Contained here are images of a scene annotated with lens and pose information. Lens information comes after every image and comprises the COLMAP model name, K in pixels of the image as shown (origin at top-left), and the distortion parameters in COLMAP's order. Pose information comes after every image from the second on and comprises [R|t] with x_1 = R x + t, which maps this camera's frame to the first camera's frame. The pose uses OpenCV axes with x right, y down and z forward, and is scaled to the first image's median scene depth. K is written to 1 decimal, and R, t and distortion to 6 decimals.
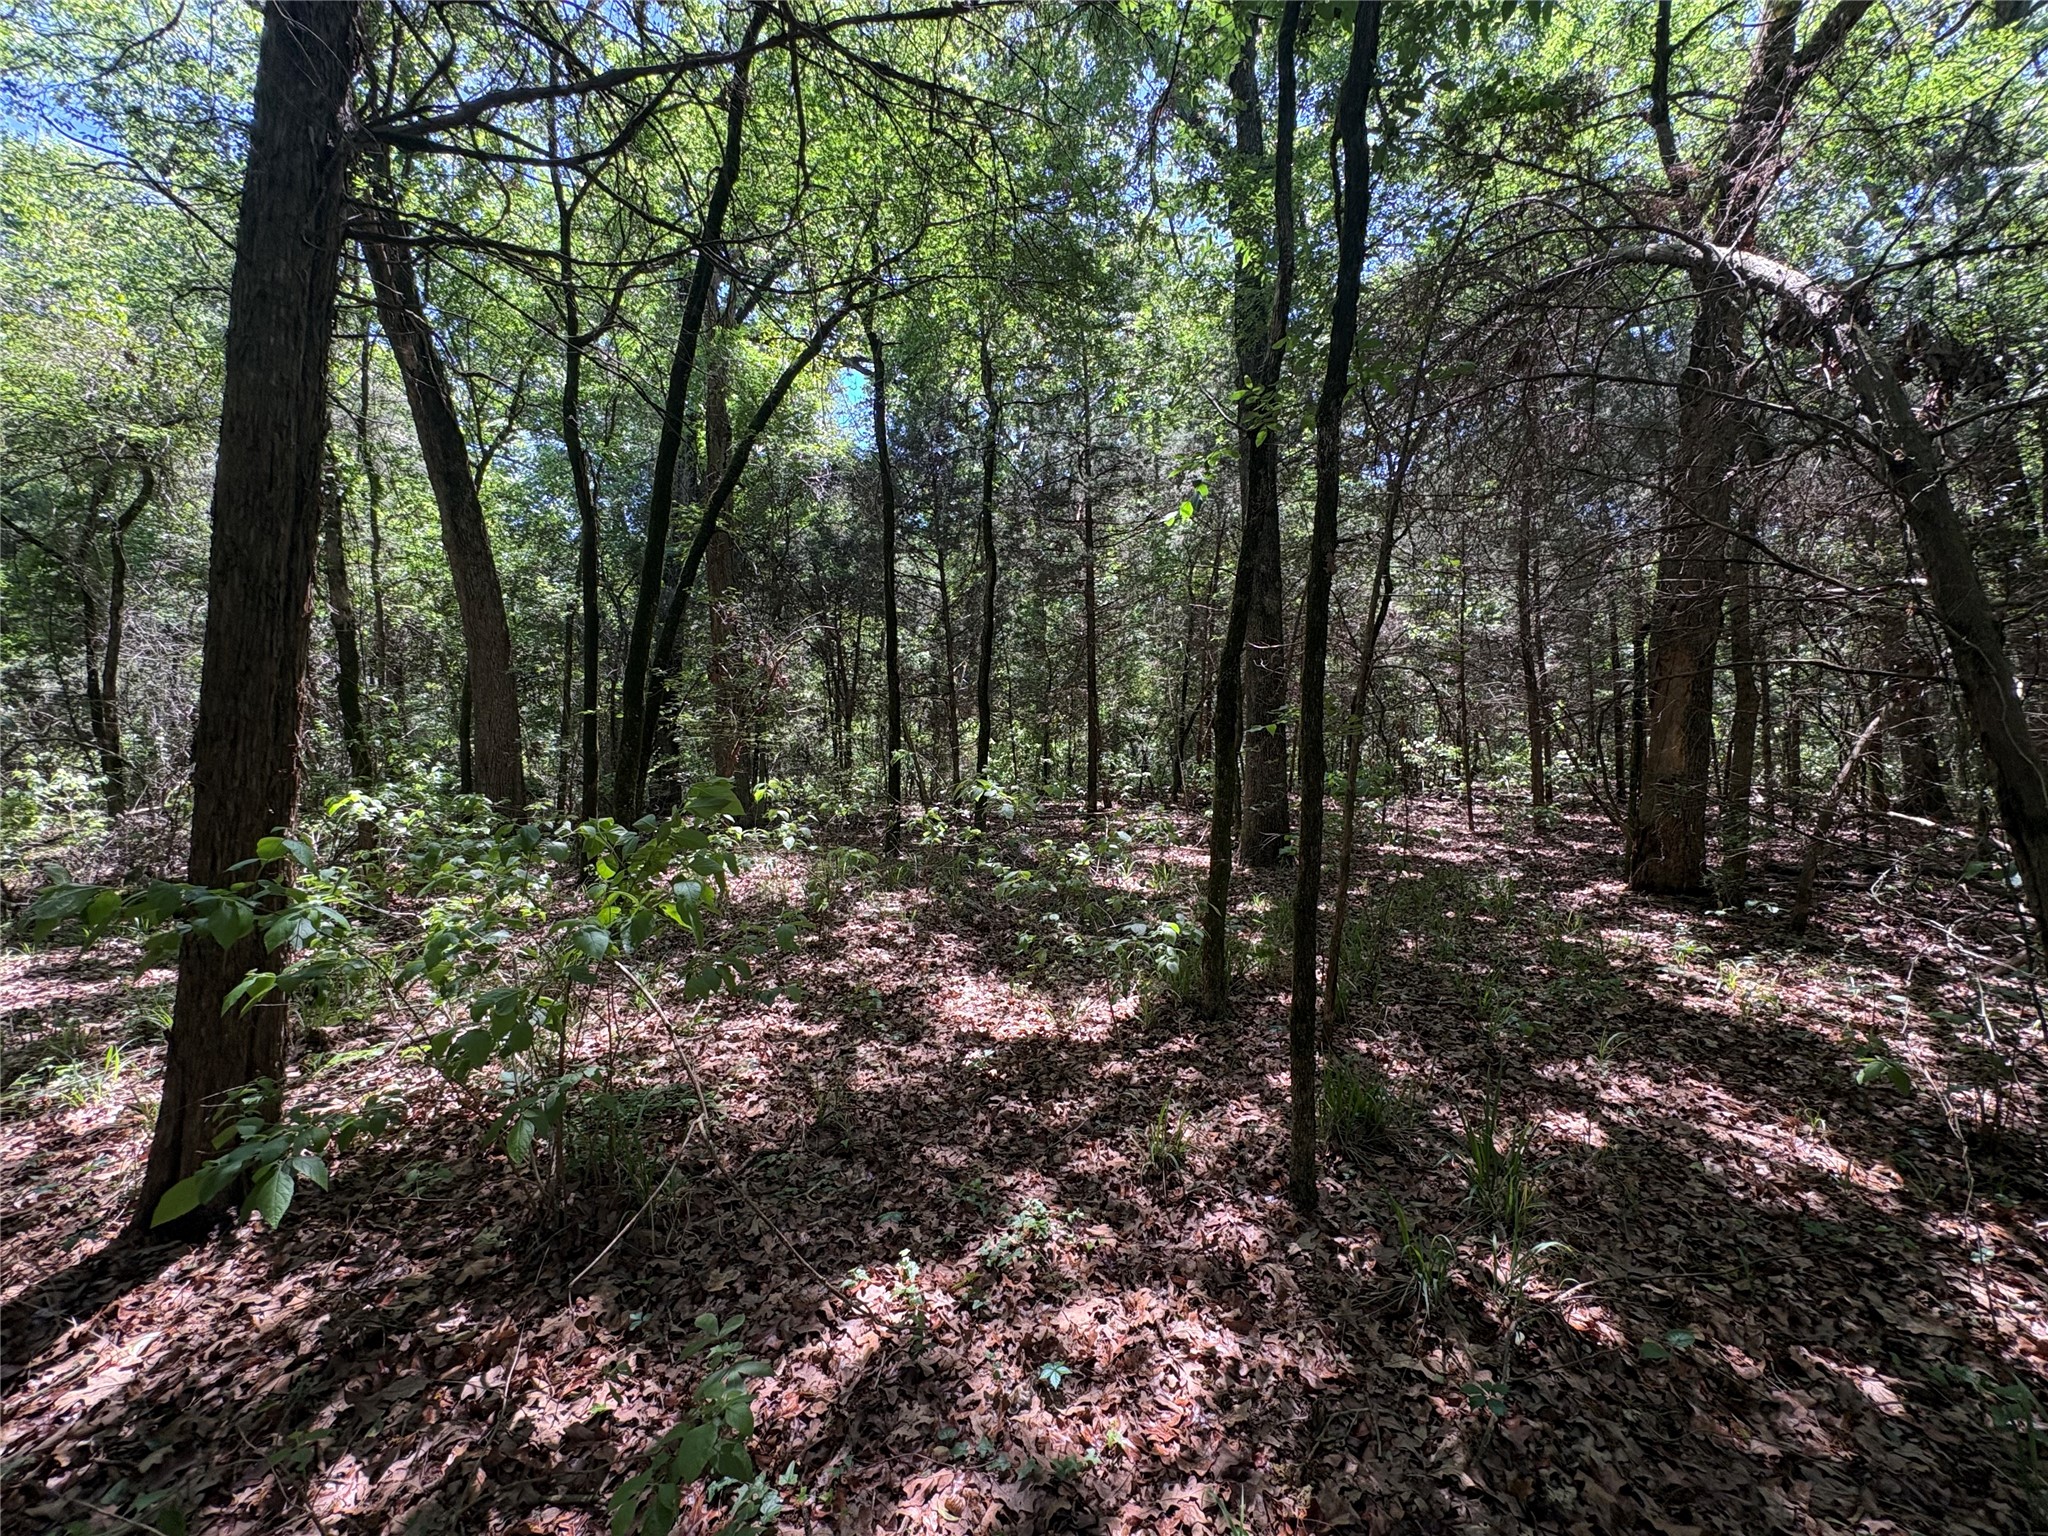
lens RADIAL K [[829.8, 0, 1024.0], [0, 829.8, 768.0], [0, 0, 1]] dist [-0.002310, -0.000377]
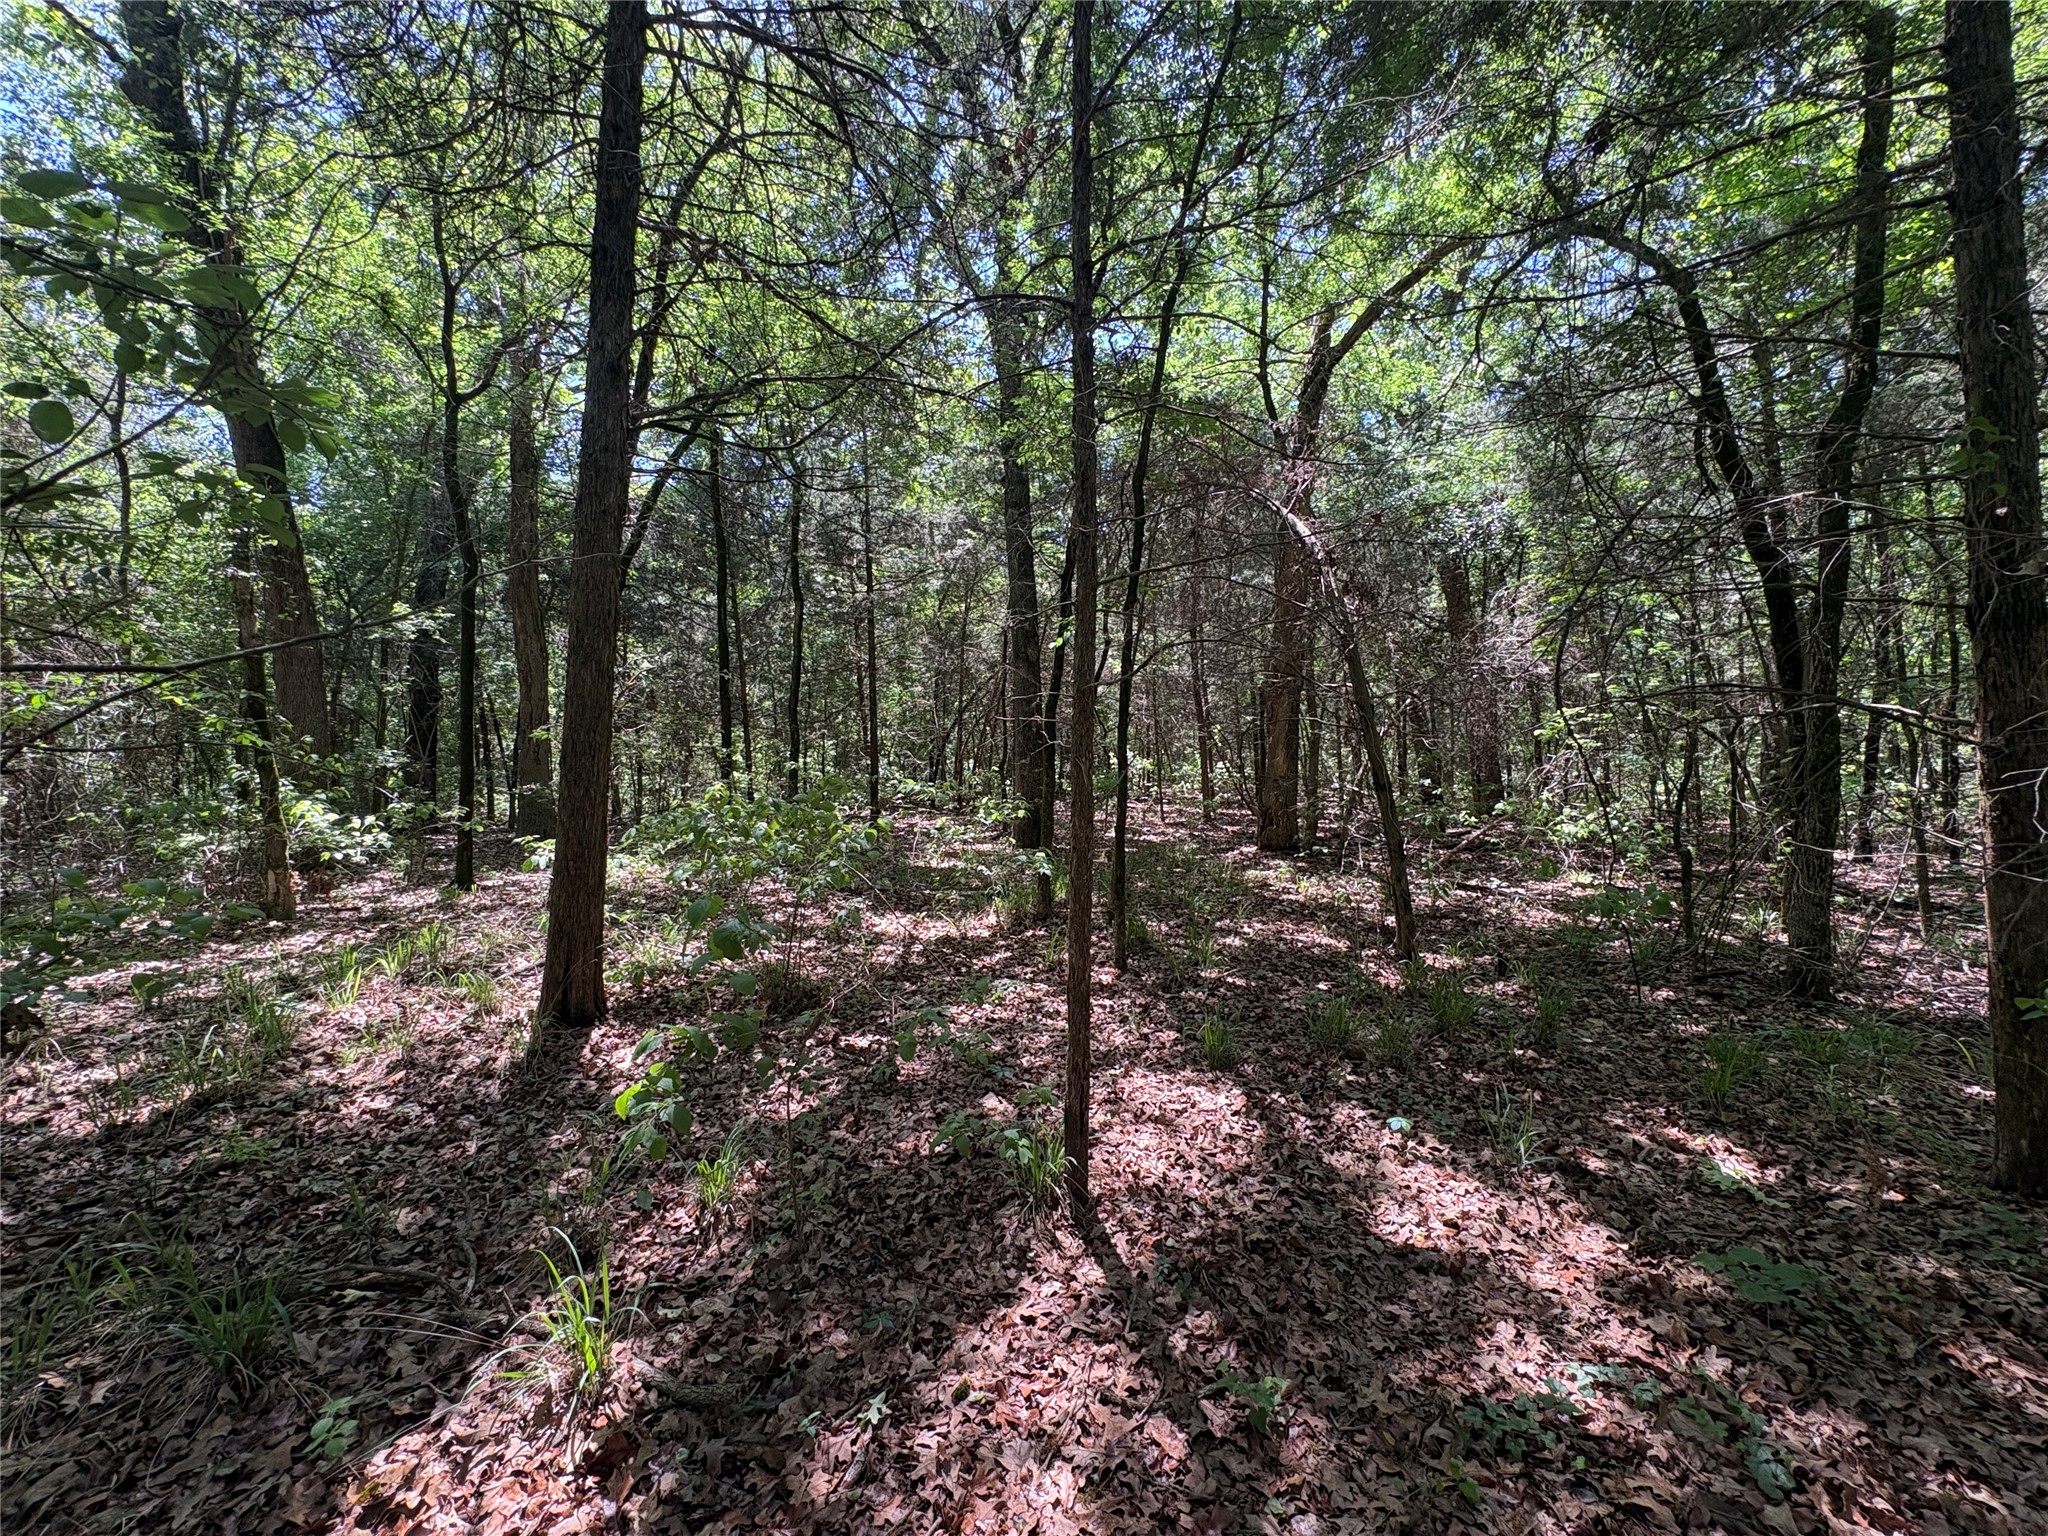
lens RADIAL K [[814.7, 0, 1026.8], [0, 814.7, 769.3], [0, 0, 1]] dist [0.000581, -0.000307]
pose [[0.941695, -0.008822, 0.336353, -0.220721], [0.014248, 0.999805, -0.013667, 0.009344], [-0.336167, 0.017662, 0.941637, -0.337205]]
